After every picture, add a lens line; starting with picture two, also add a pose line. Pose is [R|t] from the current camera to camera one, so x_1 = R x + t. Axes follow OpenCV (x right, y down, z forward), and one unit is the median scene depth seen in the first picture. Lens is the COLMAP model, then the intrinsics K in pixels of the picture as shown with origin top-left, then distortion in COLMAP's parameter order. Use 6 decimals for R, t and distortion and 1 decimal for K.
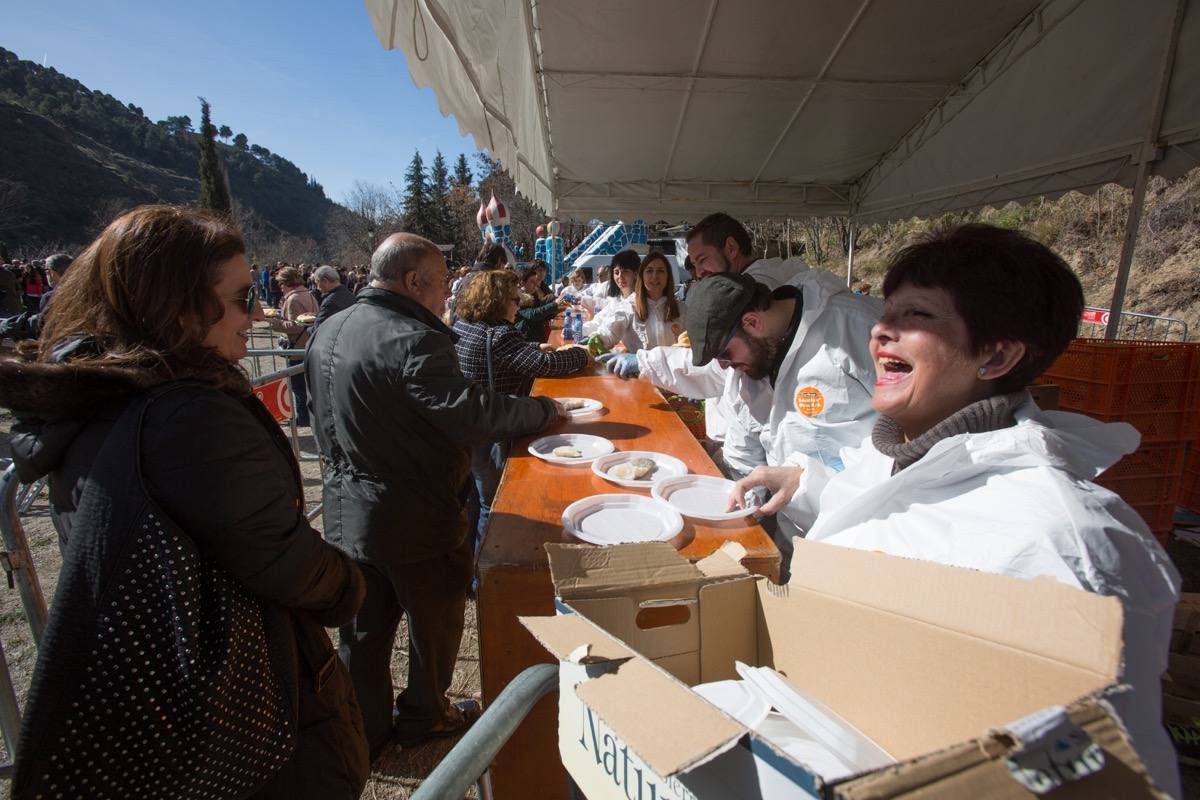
lens RADIAL K [[561.3, 0, 603.6], [0, 561.3, 401.0], [0, 0, 1]] dist [-0.060988, 0.028811]
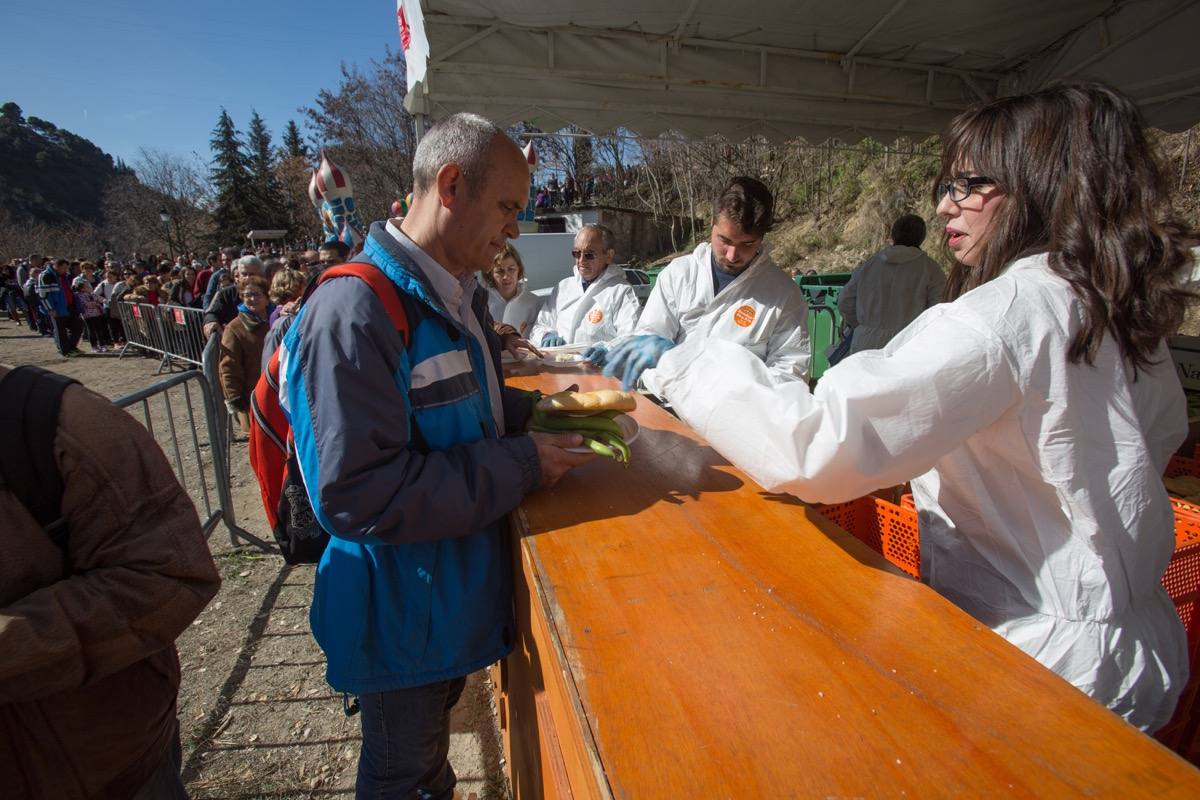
lens RADIAL K [[561.3, 0, 603.6], [0, 561.3, 401.0], [0, 0, 1]] dist [-0.060988, 0.028811]
pose [[0.973517, -0.079528, 0.214334, -0.012968], [0.074152, 0.996700, 0.033022, -0.027164], [-0.216253, -0.016254, 0.976202, 0.123647]]
